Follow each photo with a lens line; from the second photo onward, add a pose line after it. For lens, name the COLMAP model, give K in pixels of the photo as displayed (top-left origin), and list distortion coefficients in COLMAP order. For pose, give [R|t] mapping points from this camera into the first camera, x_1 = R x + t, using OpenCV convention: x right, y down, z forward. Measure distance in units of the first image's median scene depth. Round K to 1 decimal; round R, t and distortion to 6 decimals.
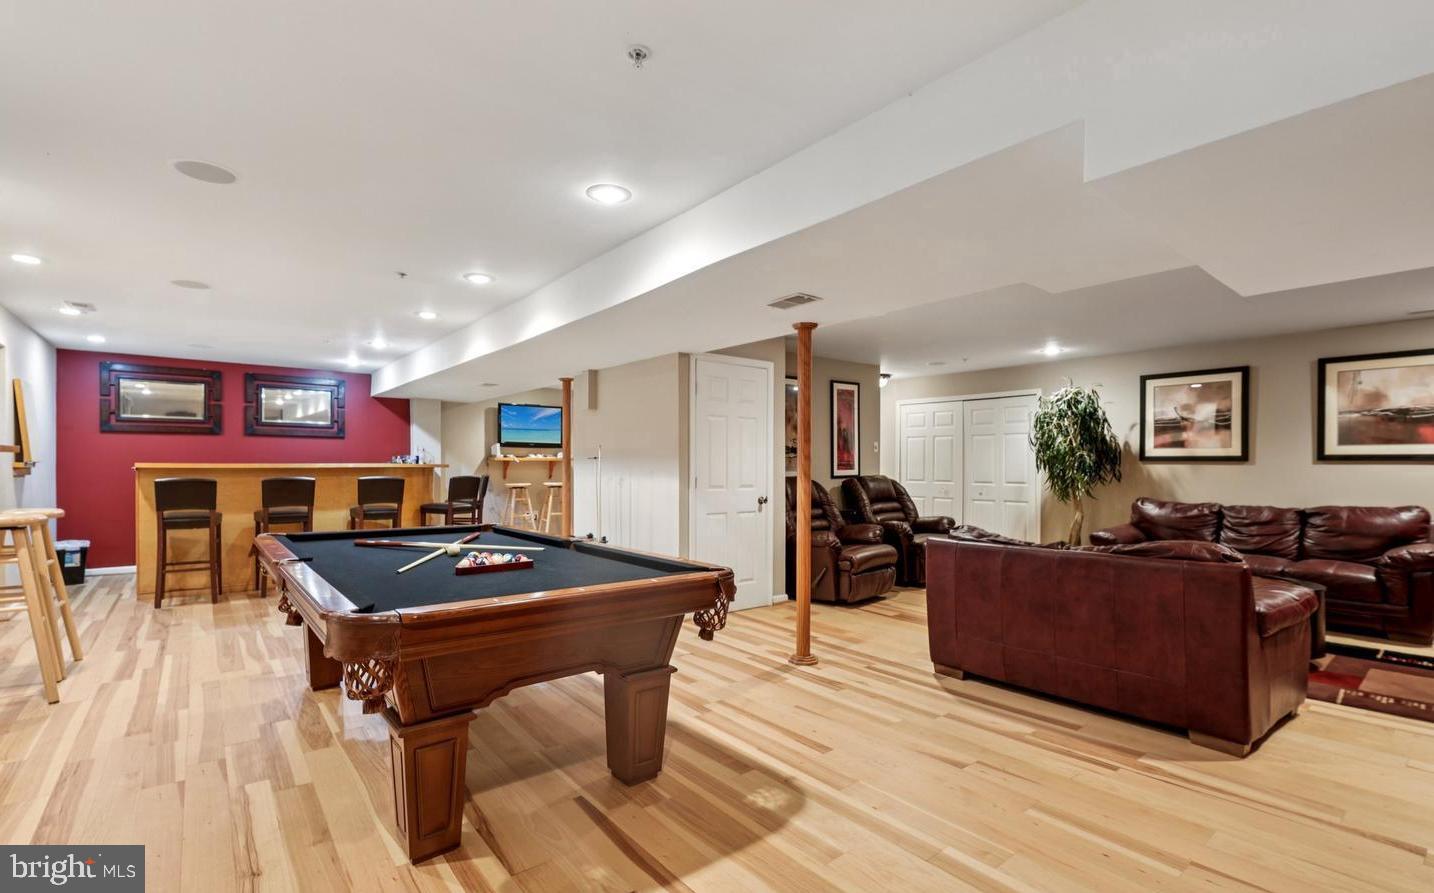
lens RADIAL K [[660.0, 0, 717.3], [0, 660.0, 457.6], [0, 0, 1]] dist [-0.000156, 0.000075]
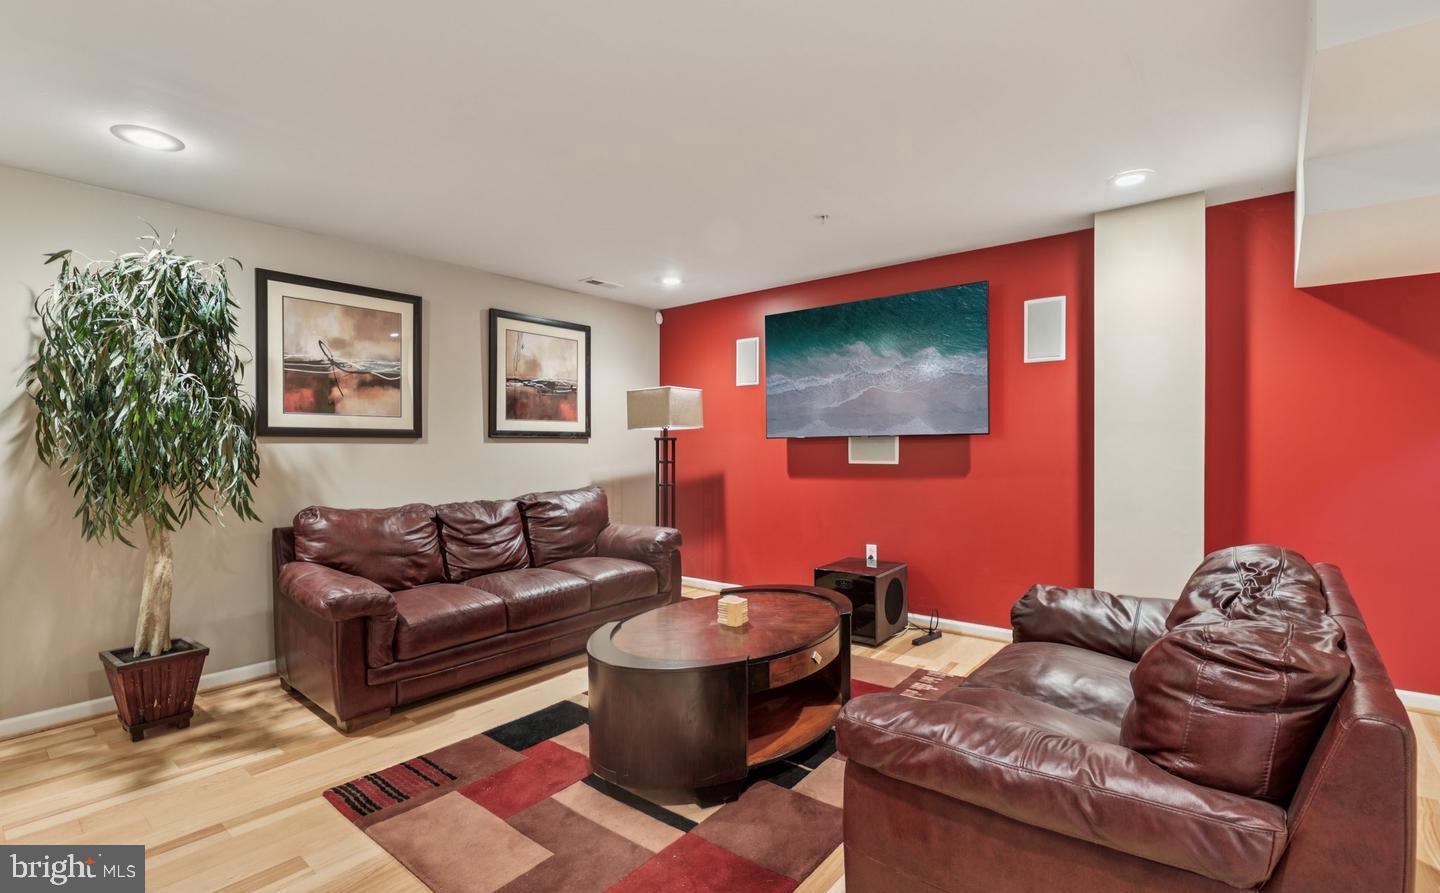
lens RADIAL K [[648.1, 0, 720.8], [0, 648.1, 451.9], [0, 0, 1]] dist [0.000039, 0.000117]
pose [[-0.201676, -0.008786, 0.979413, 0.091719], [-0.002237, 0.999961, 0.008510, 0.013303], [-0.979450, -0.000475, -0.201688, 0.830225]]
